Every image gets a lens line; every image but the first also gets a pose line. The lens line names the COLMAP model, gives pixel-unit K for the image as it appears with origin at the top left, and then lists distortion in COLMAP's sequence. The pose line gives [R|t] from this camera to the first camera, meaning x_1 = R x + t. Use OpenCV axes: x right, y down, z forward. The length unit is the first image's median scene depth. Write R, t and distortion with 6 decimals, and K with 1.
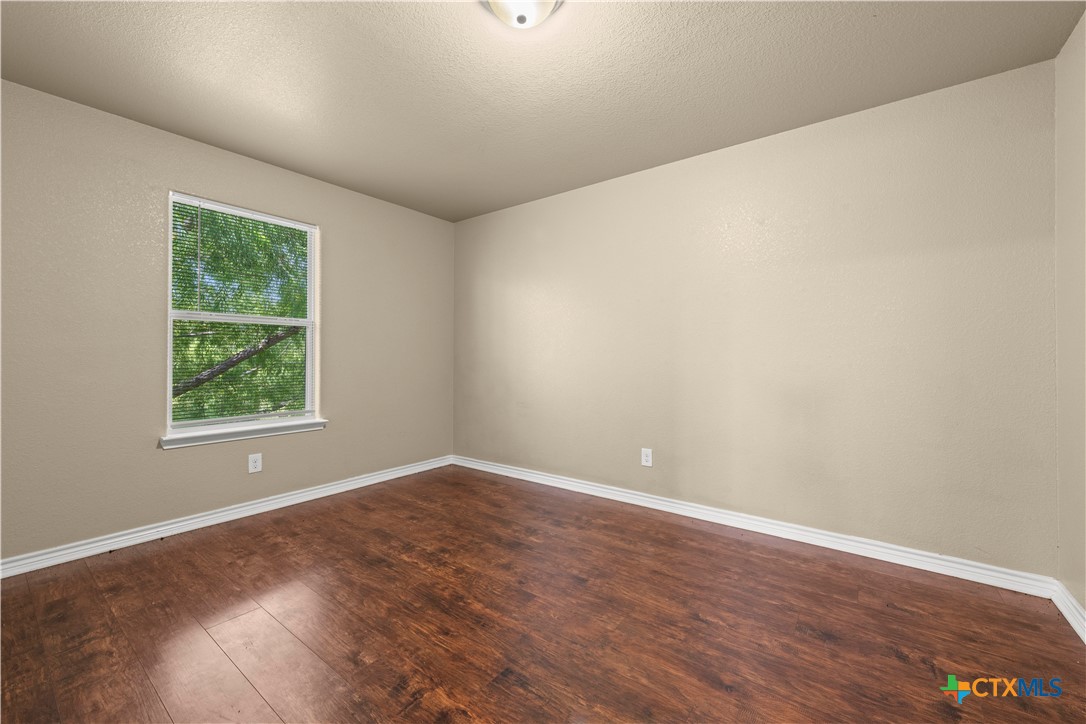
lens RADIAL K [[438.8, 0, 543.0], [0, 438.8, 362.0], [0, 0, 1]] dist [0.000103, -0.000082]
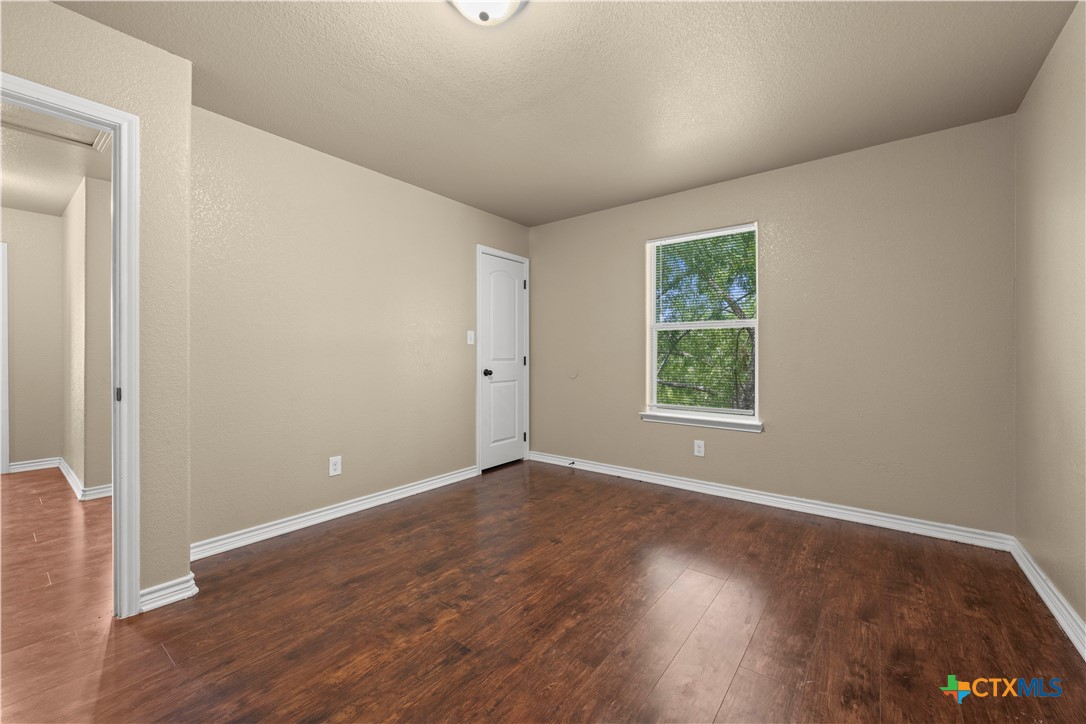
lens RADIAL K [[430.2, 0, 551.8], [0, 430.2, 363.8], [0, 0, 1]] dist [0.000491, 0.000059]
pose [[-0.009658, 0.018372, -0.999785, 0.566340], [-0.012720, 0.999748, 0.018494, -0.012416], [0.999872, 0.012896, -0.009422, 0.714607]]
